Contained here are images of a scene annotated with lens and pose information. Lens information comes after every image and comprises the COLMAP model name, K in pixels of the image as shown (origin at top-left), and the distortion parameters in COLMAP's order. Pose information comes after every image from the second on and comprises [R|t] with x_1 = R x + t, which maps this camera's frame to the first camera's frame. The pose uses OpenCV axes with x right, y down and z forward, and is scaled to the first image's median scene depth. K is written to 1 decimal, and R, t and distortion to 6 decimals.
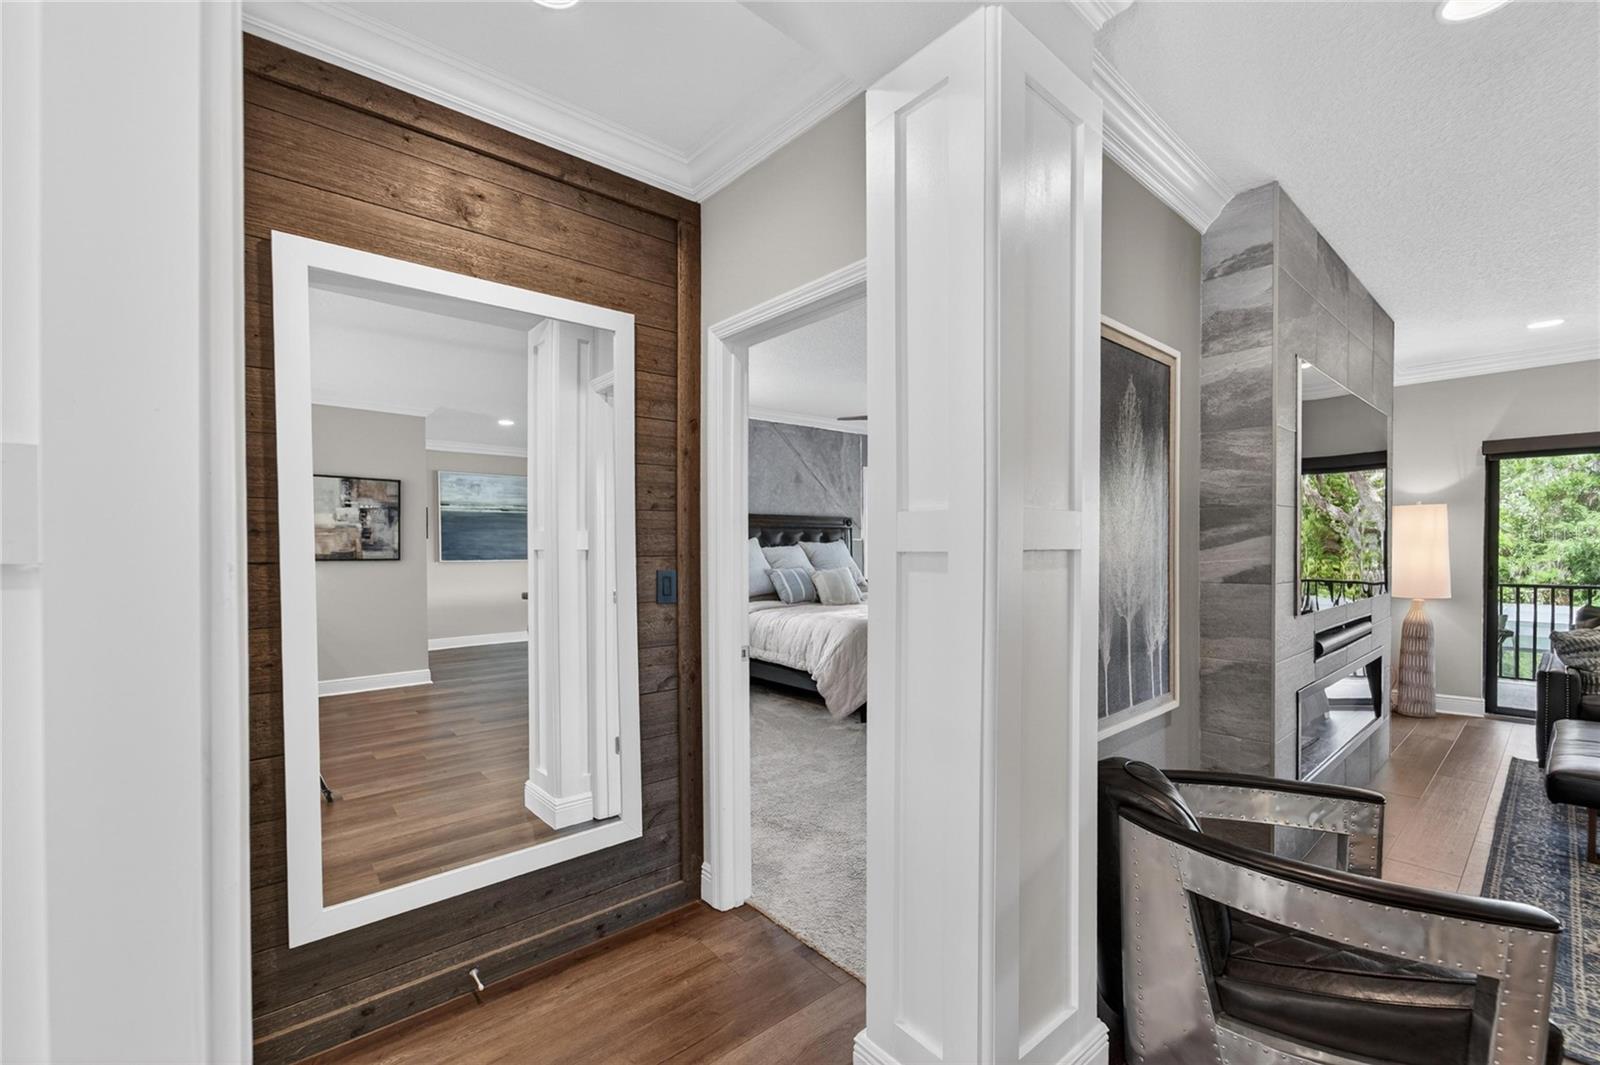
lens RADIAL K [[666.4, 0, 796.6], [0, 666.4, 554.9], [0, 0, 1]] dist [0.000059, 0.000599]
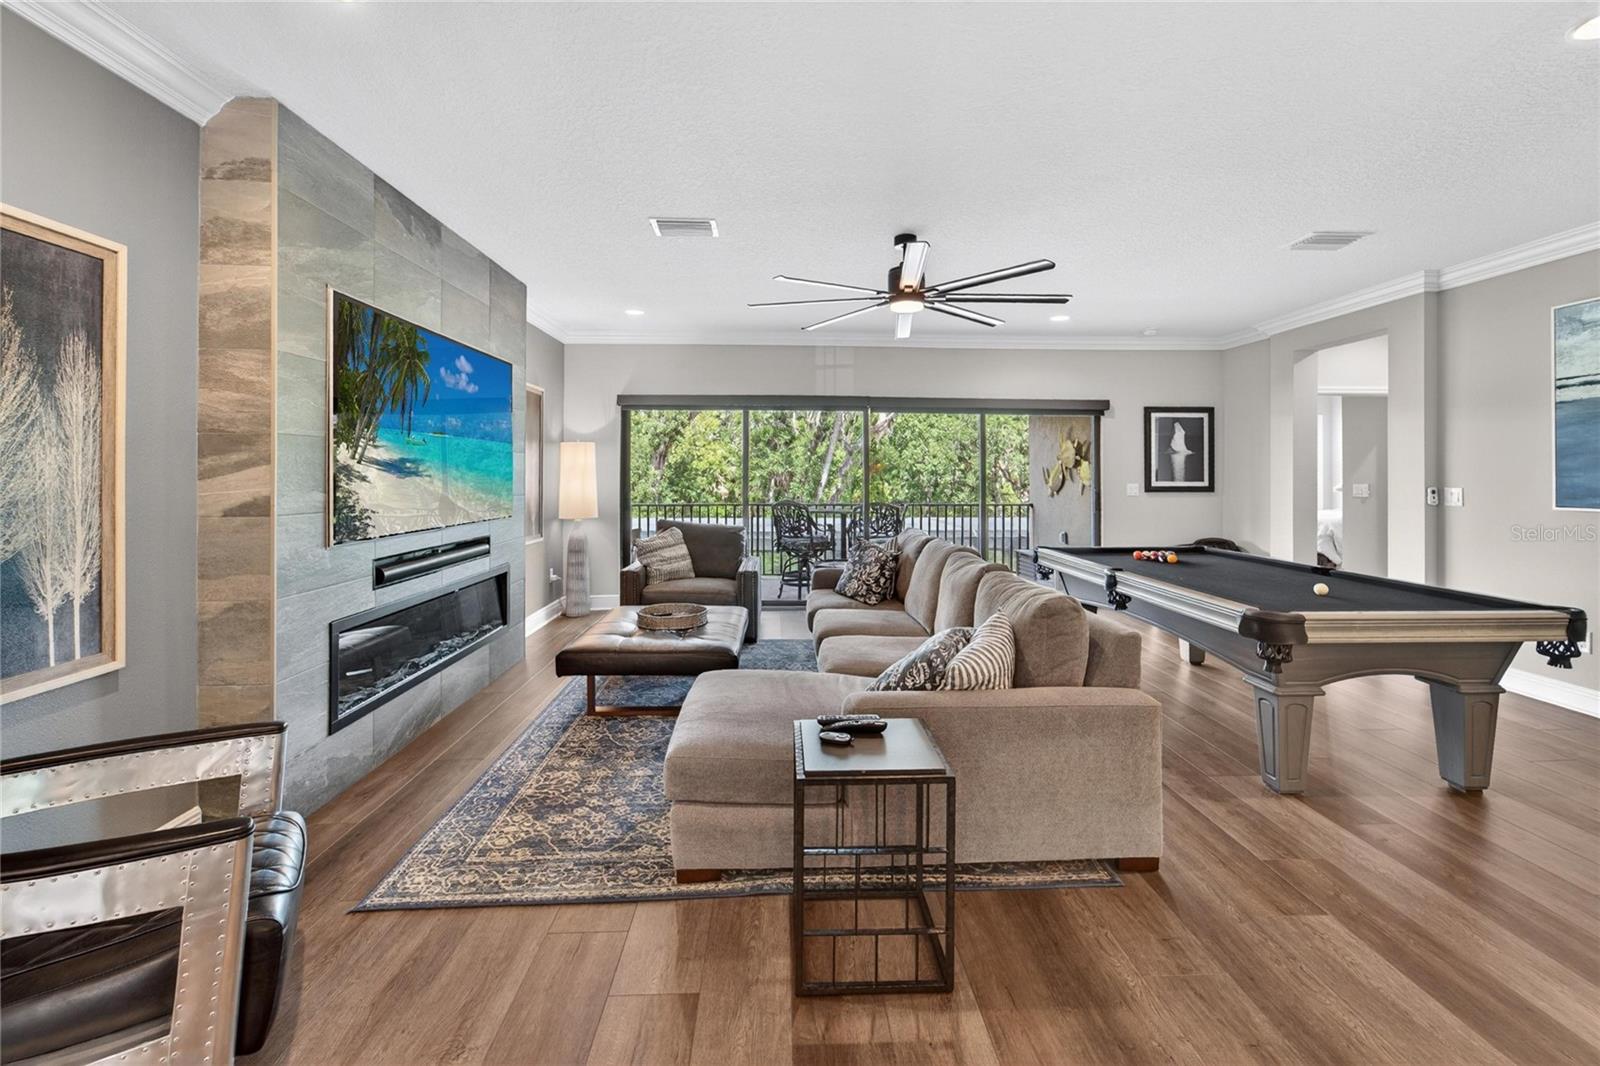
lens RADIAL K [[666.4, 0, 839.0], [0, 666.4, 464.7], [0, 0, 1]] dist [0.000059, 0.000599]
pose [[0.615735, 0.016847, 0.787773, 0.445487], [0.003455, 0.999704, -0.024080, -0.003658], [-0.787946, 0.017548, 0.615495, -0.217799]]
